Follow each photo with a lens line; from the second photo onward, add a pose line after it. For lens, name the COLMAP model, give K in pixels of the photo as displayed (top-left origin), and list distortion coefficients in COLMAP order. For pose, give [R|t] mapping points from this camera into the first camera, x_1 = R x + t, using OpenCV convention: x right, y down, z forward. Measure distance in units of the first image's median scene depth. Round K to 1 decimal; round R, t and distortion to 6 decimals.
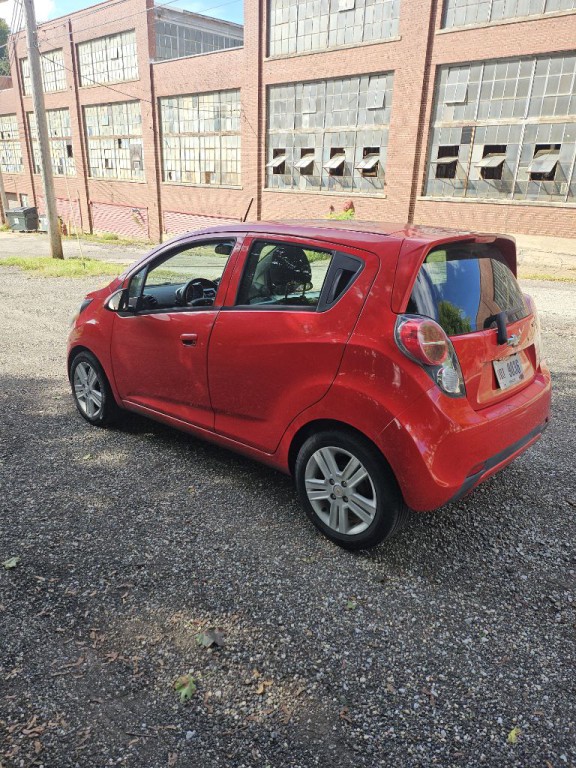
lens RADIAL K [[538.9, 0, 282.3], [0, 538.9, 376.4], [0, 0, 1]] dist [0.064859, -0.067493]
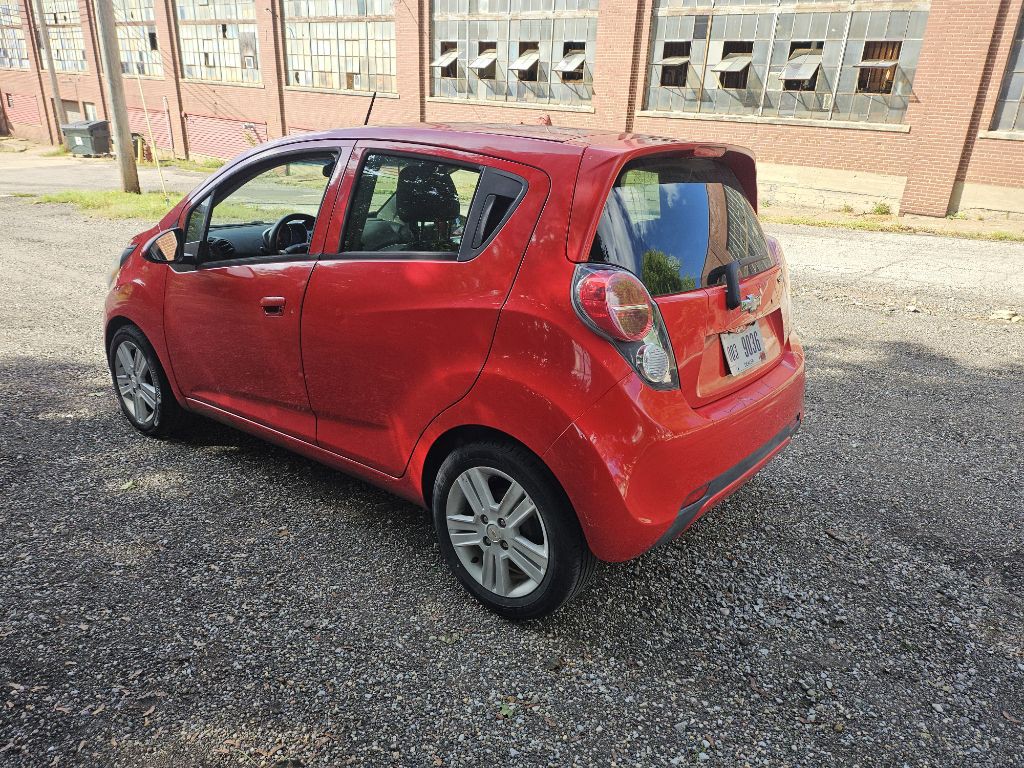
lens RADIAL K [[718.5, 0, 517.3], [0, 718.5, 383.1], [0, 0, 1]] dist [0.064859, -0.067493]
pose [[0.997236, -0.015011, 0.072768, 0.011353], [0.012298, 0.999218, 0.037592, -0.000692], [-0.073276, -0.036593, 0.996640, 0.020023]]
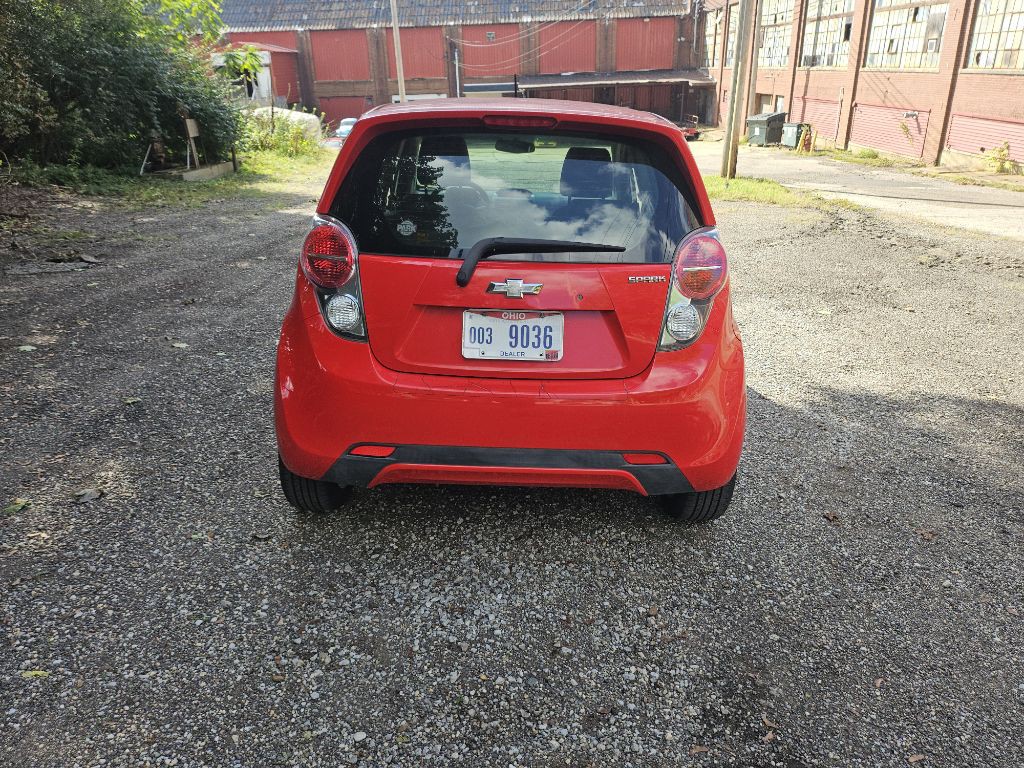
lens RADIAL K [[718.5, 0, 509.6], [0, 718.5, 380.9], [0, 0, 1]] dist [0.064859, -0.067493]
pose [[0.688375, 0.249362, -0.681145, 0.155763], [-0.215548, 0.966954, 0.136158, -0.011571], [0.692588, 0.053092, 0.719377, 0.065882]]
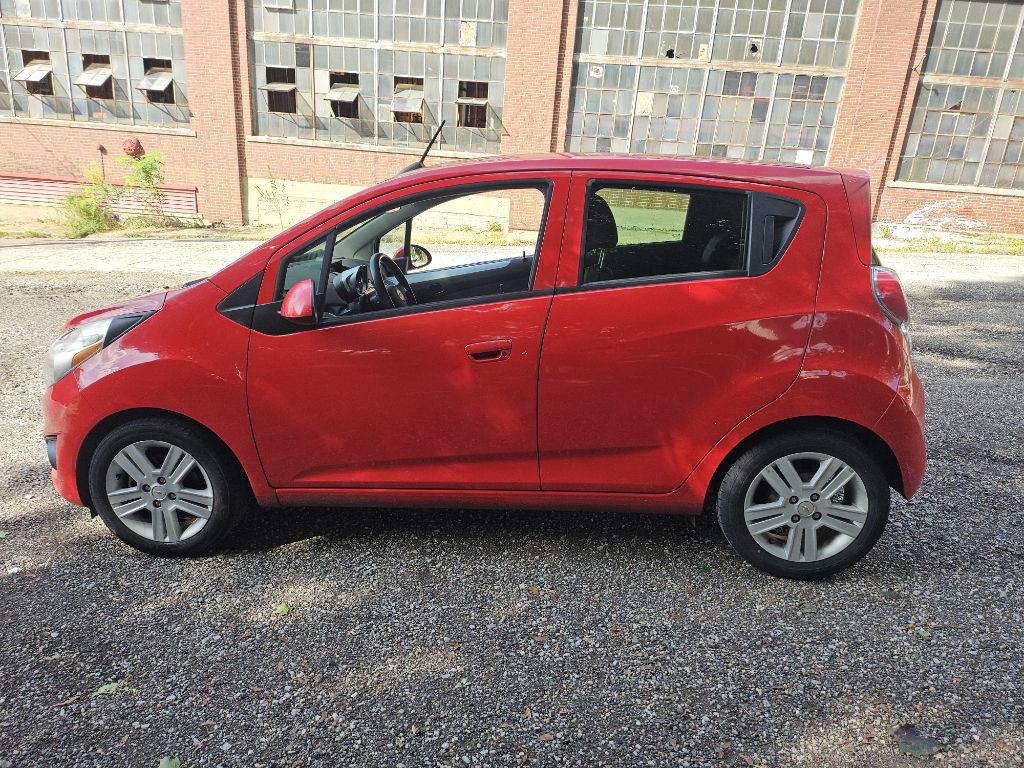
lens RADIAL K [[718.5, 0, 508.1], [0, 718.5, 391.2], [0, 0, 1]] dist [0.064859, -0.067493]
pose [[0.779365, -0.181906, 0.599584, -0.128809], [0.174701, 0.982068, 0.070862, -0.015280], [-0.601722, 0.049521, 0.797169, 0.069315]]
